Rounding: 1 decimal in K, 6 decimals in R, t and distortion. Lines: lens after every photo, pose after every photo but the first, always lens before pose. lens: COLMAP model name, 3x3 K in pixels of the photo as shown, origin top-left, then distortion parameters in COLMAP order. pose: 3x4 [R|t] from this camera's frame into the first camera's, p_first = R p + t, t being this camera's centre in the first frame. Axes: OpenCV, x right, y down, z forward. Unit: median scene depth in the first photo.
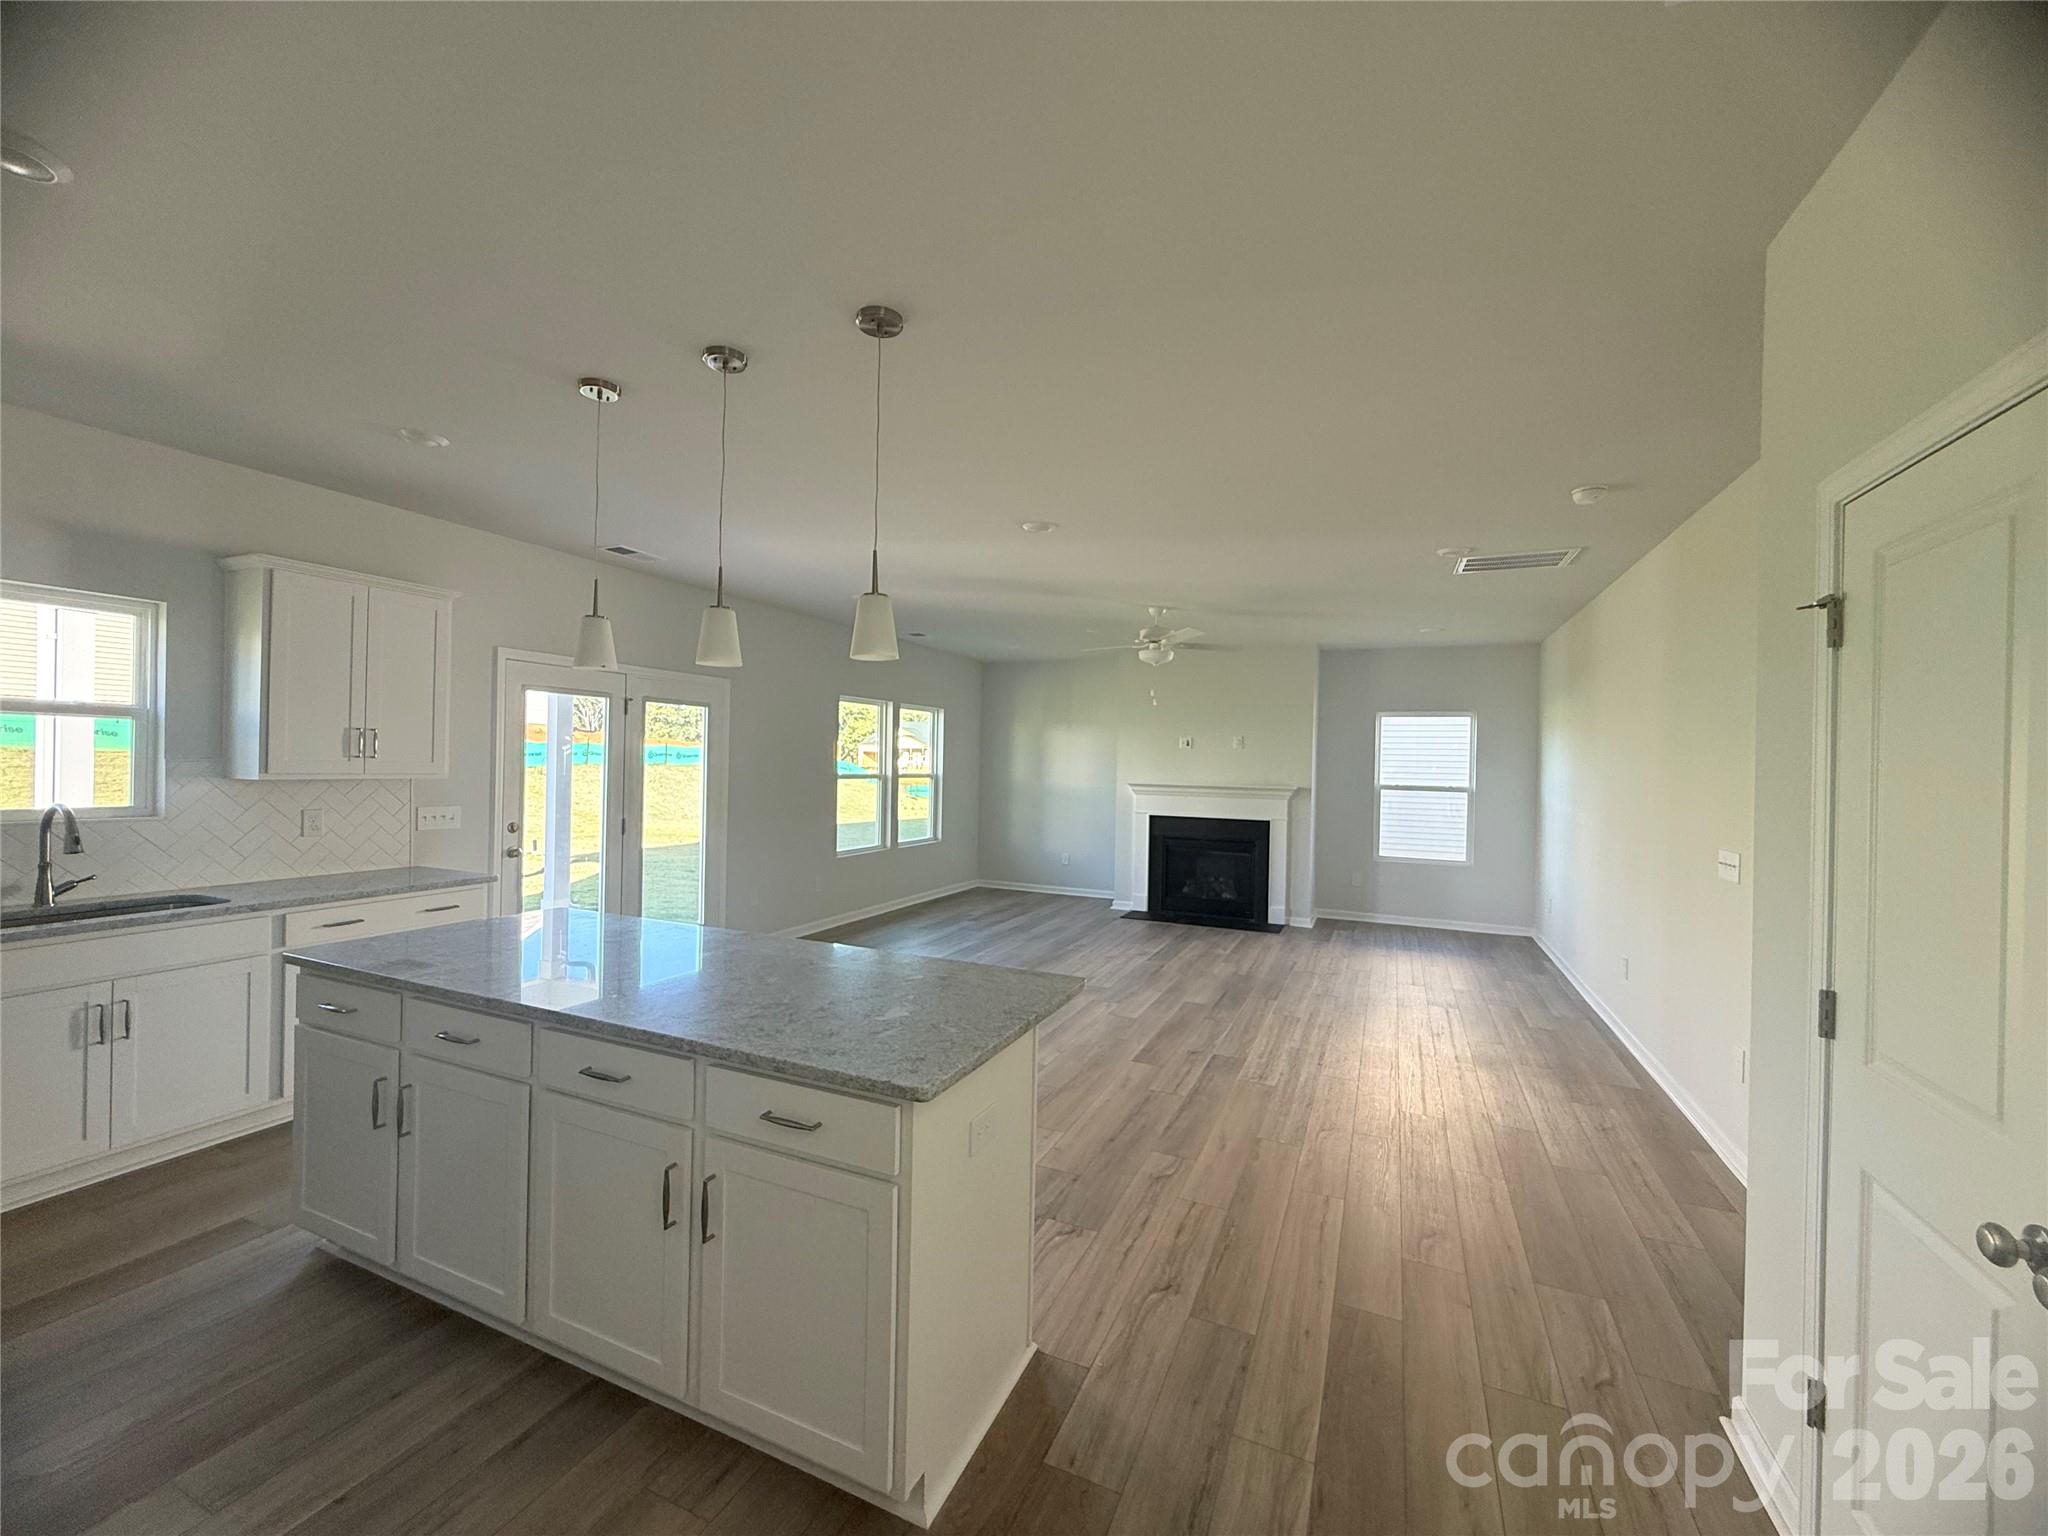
lens RADIAL K [[819.1, 0, 1034.0], [0, 819.1, 766.0], [0, 0, 1]] dist [0.003405, -0.000653]
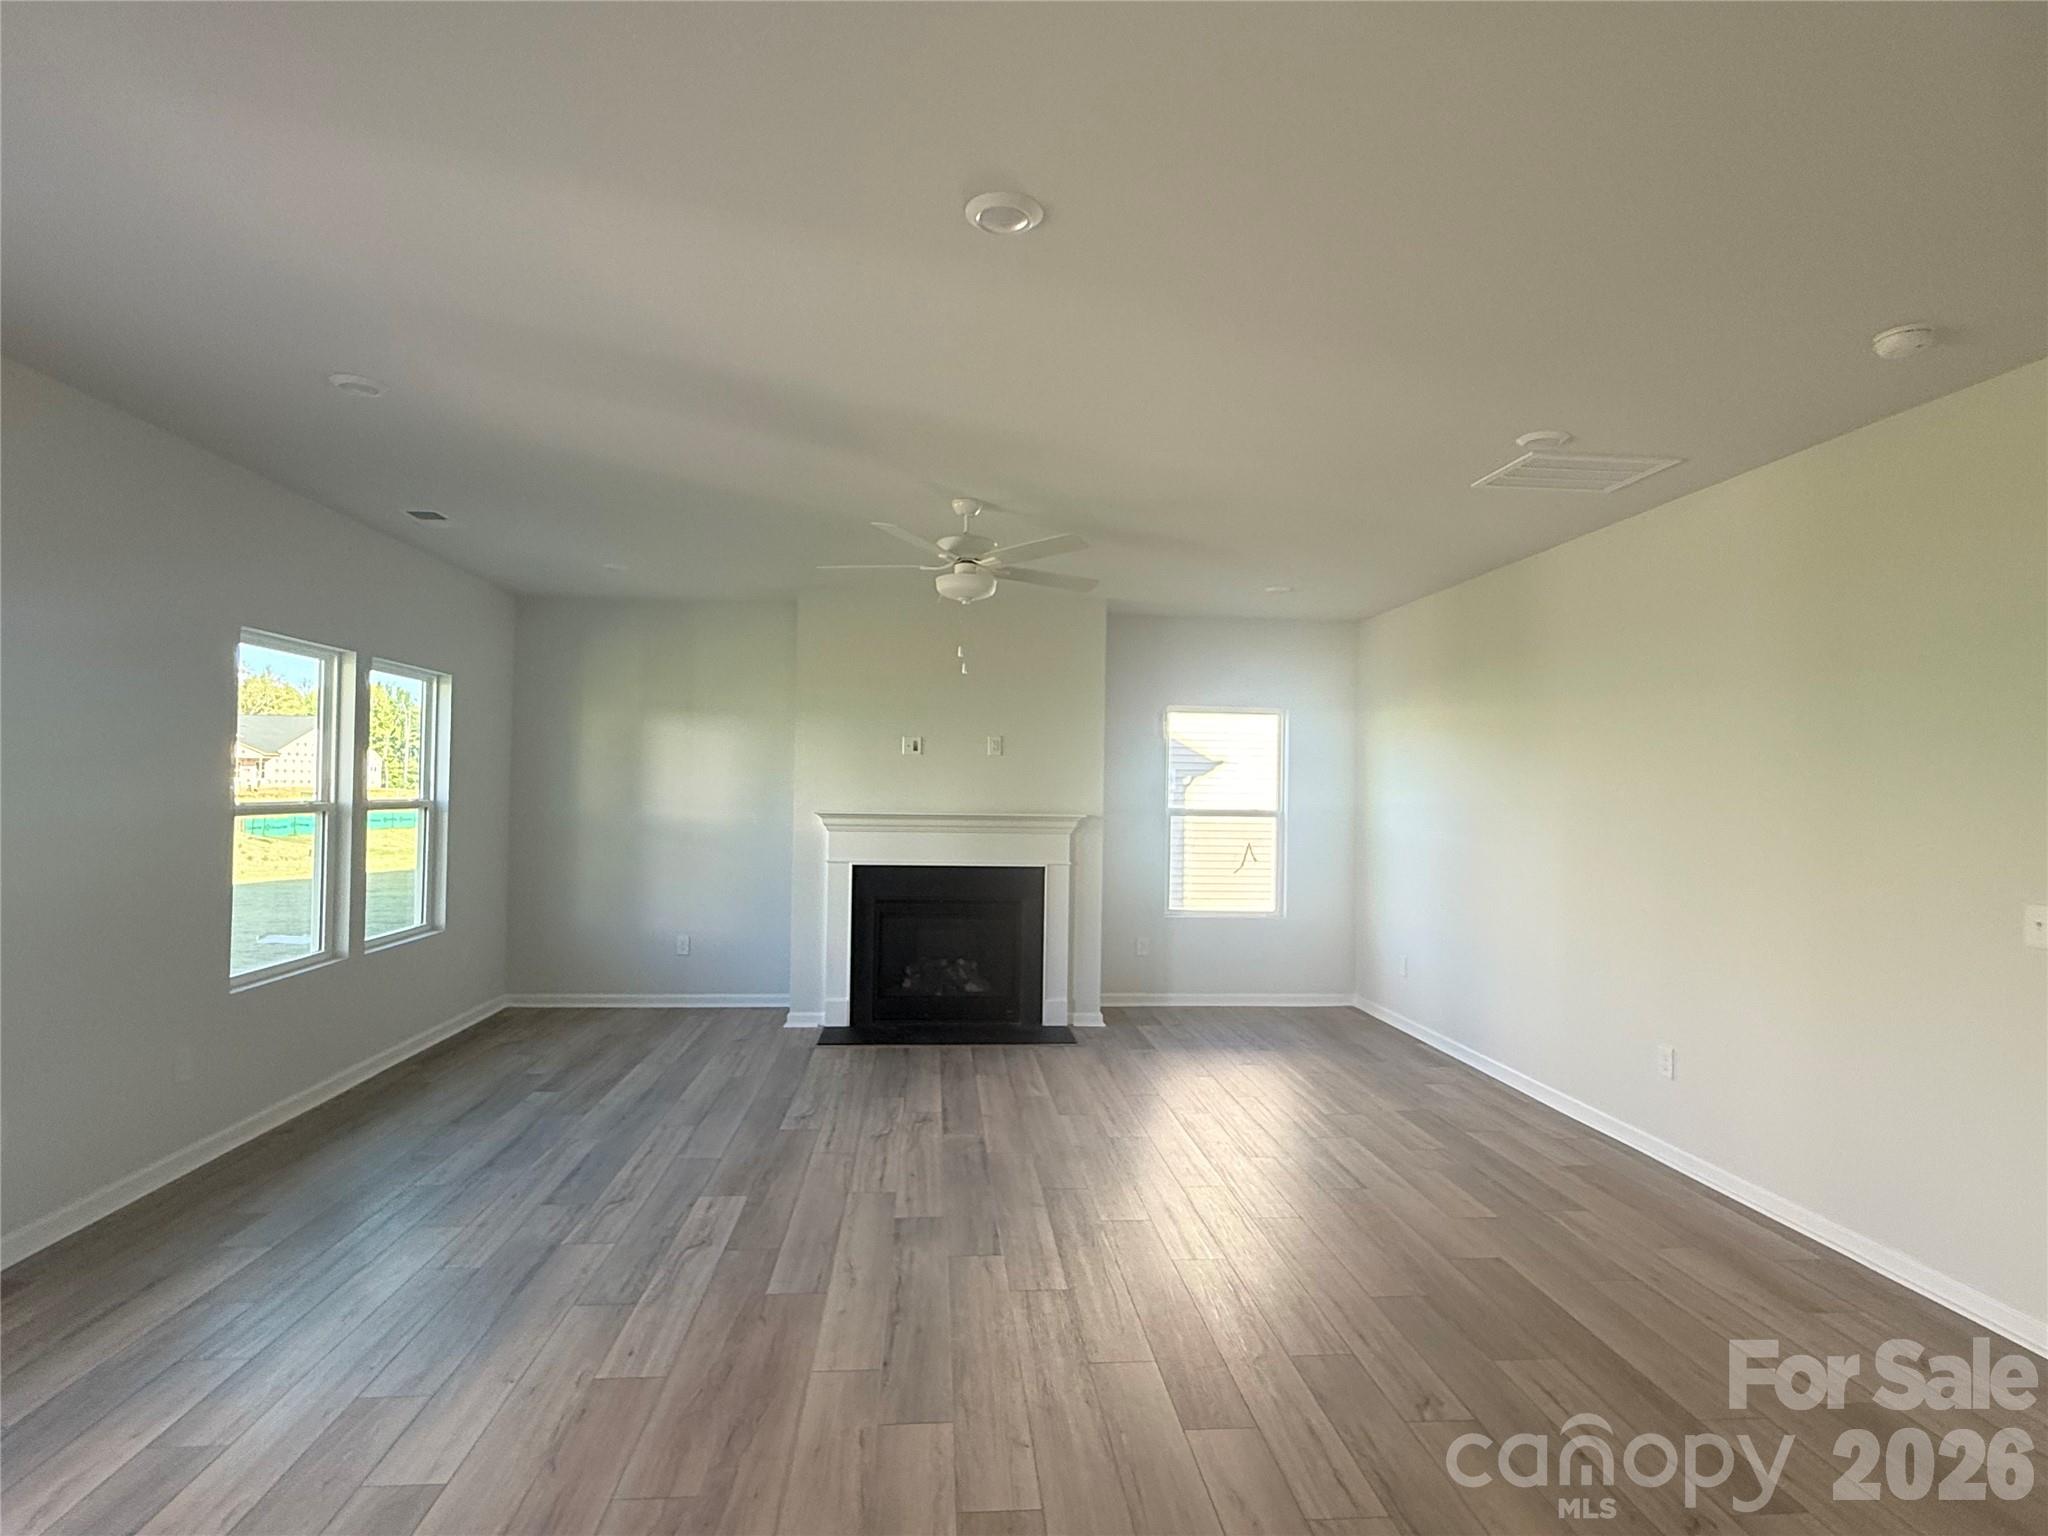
lens RADIAL K [[1053.4, 0, 1023.3], [0, 1053.4, 762.6], [0, 0, 1]] dist [-0.003194, -0.000400]
pose [[0.878813, 0.005497, 0.477135, -0.123203], [0.004487, 0.999794, -0.019783, 0.000555], [-0.477146, 0.019526, 0.878607, 0.267049]]
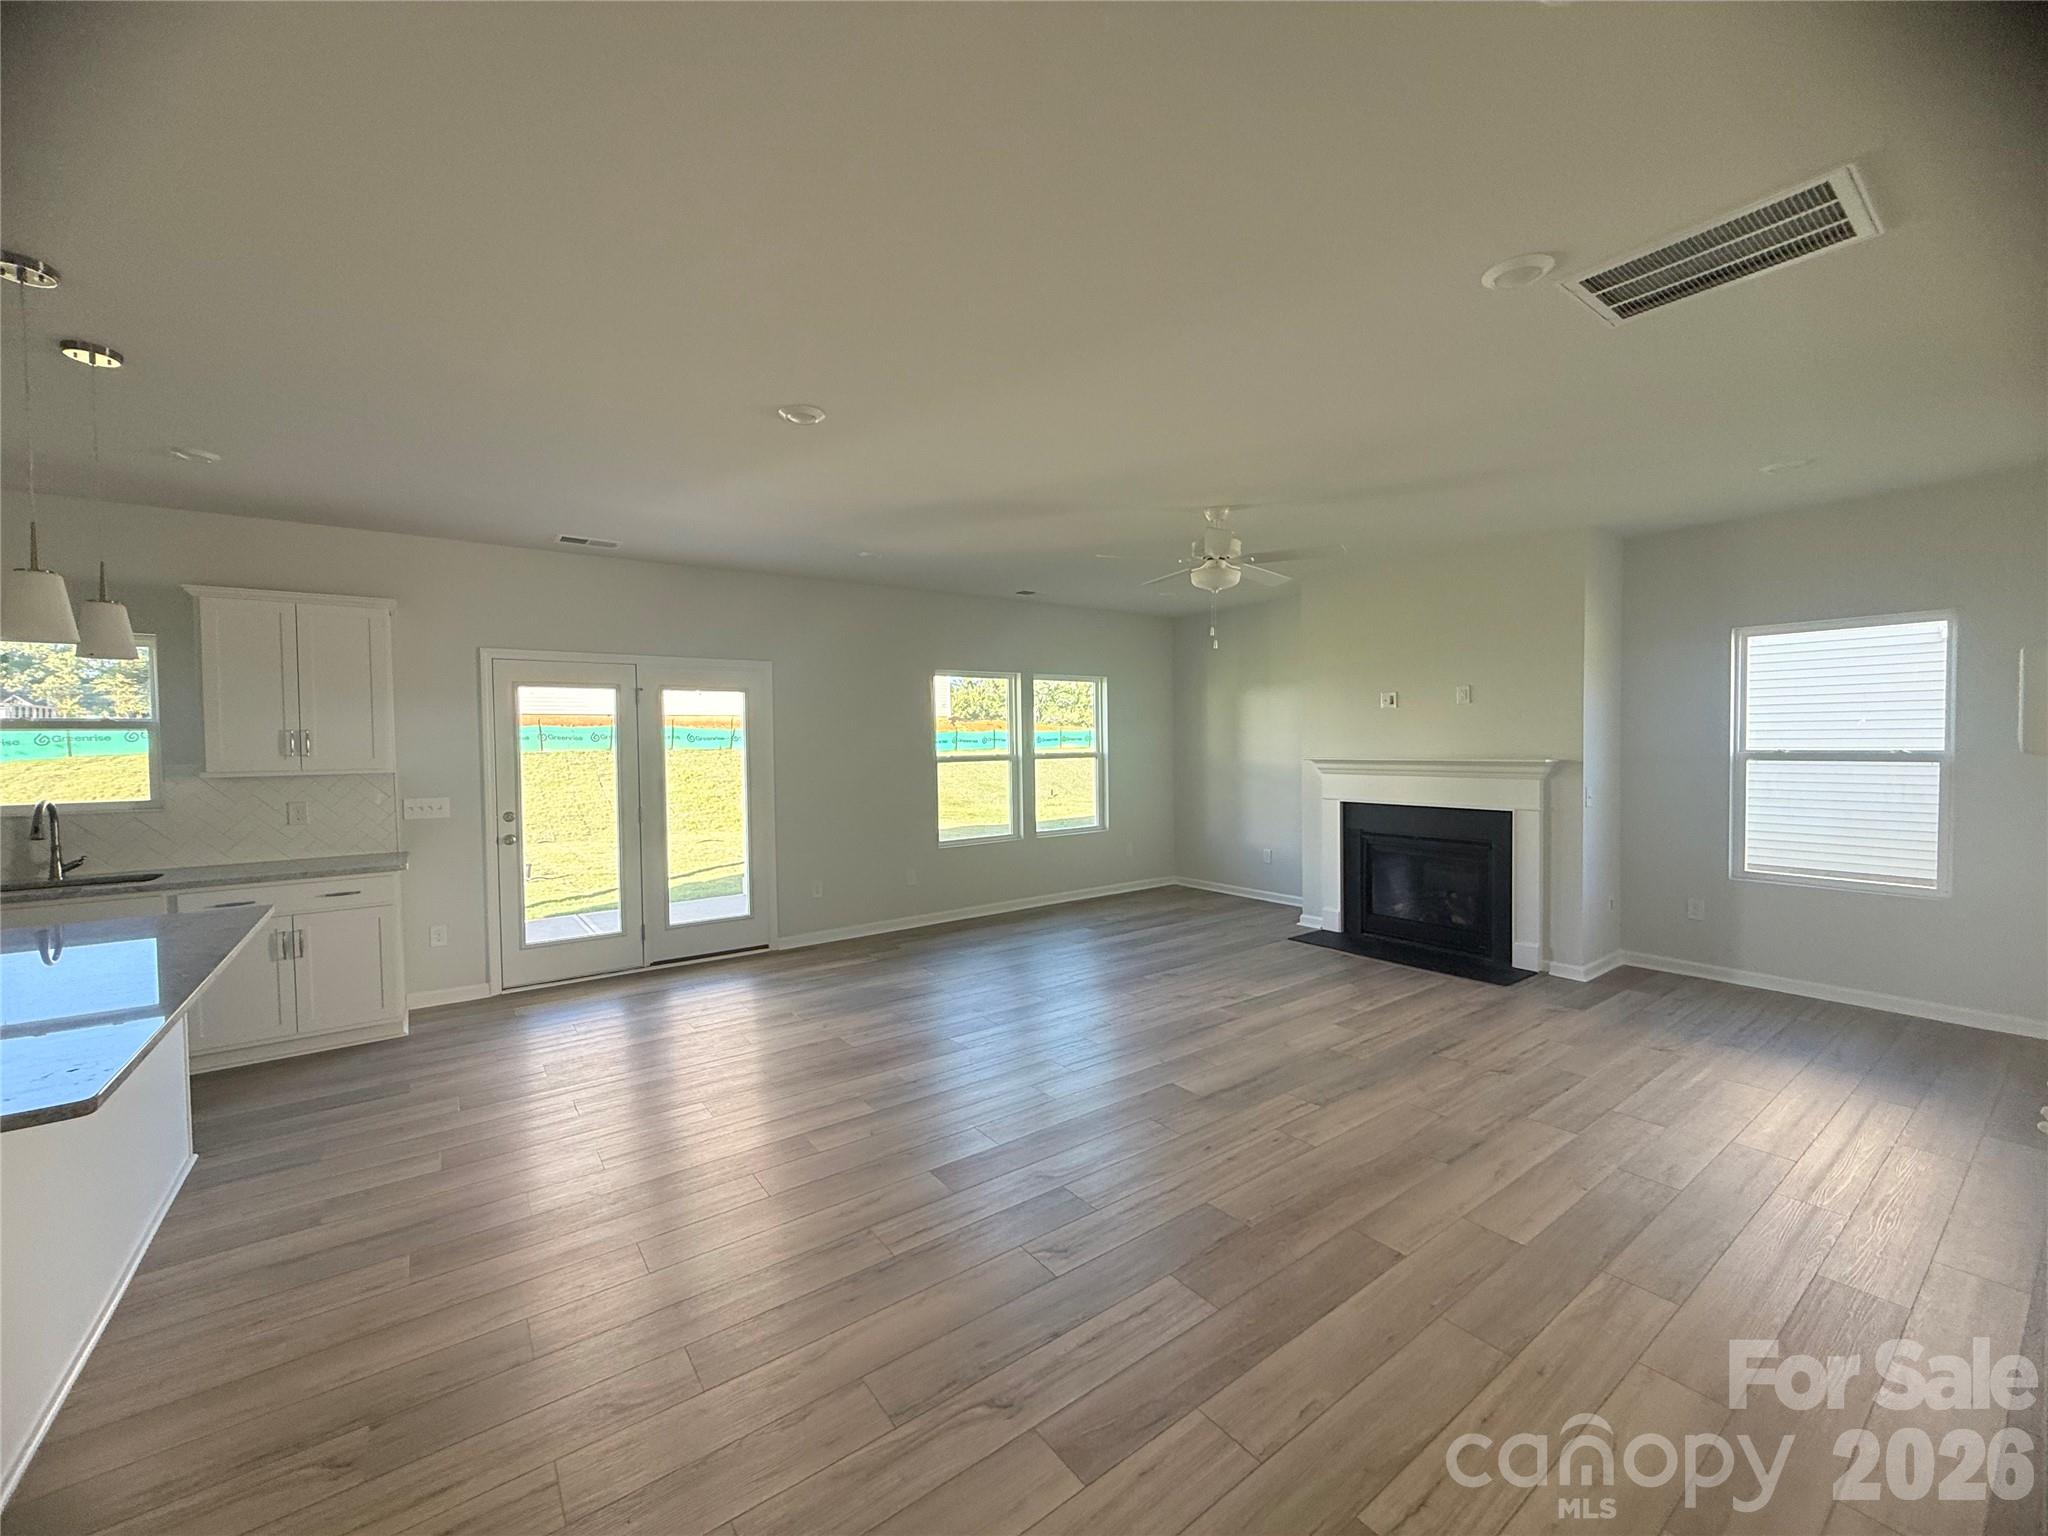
lens RADIAL K [[819.1, 0, 1024.4], [0, 819.1, 763.8], [0, 0, 1]] dist [0.003405, -0.000653]
pose [[0.868011, -0.020401, -0.496125, 0.269465], [0.031503, 0.999405, 0.014021, 0.007255], [0.495544, -0.027800, 0.868138, 0.233125]]
